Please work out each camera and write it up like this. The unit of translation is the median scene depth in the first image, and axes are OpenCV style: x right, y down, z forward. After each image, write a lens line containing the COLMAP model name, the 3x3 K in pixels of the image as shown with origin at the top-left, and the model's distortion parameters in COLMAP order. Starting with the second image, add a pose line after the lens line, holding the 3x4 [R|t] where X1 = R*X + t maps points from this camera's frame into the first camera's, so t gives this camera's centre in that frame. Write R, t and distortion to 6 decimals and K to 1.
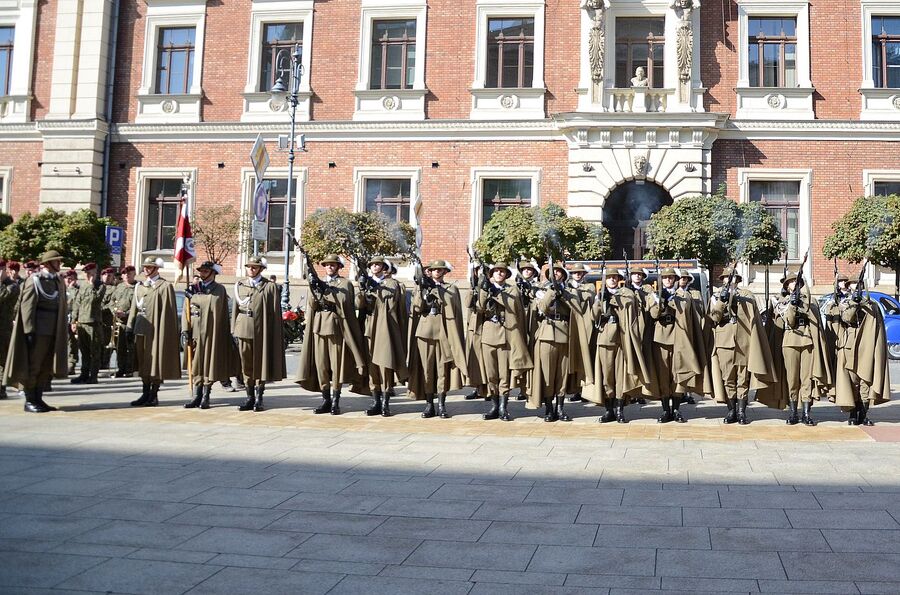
lens RADIAL K [[846.4, 0, 450.8], [0, 846.4, 237.9], [0, 0, 1]] dist [-0.080708, 0.004892]
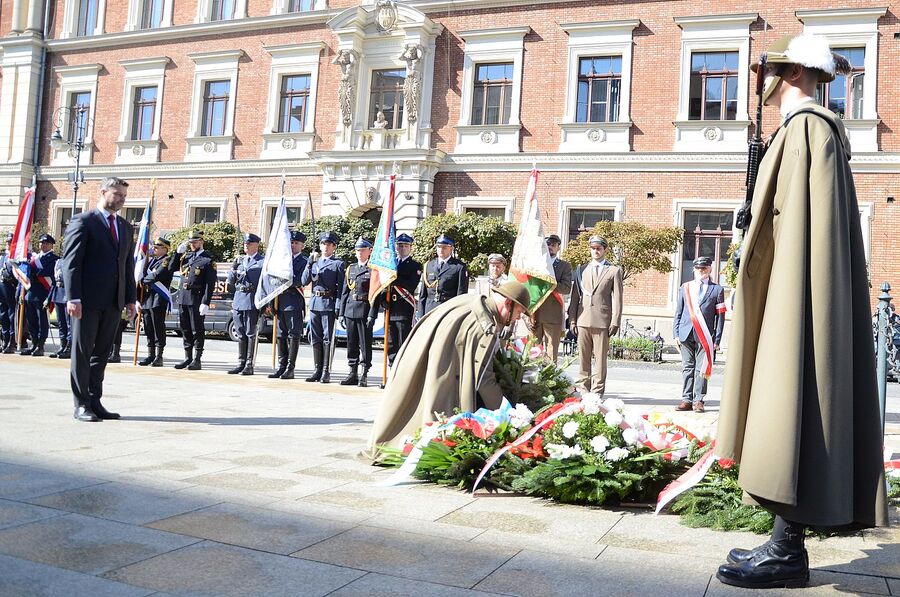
lens RADIAL K [[827.3, 0, 503.8], [0, 827.3, 296.1], [0, 0, 1]] dist [-0.166121, 0.171783]
pose [[0.974772, 0.027576, -0.221493, 0.631857], [-0.019851, 0.999117, 0.037029, 0.009339], [0.222318, -0.031698, 0.974459, -0.087357]]
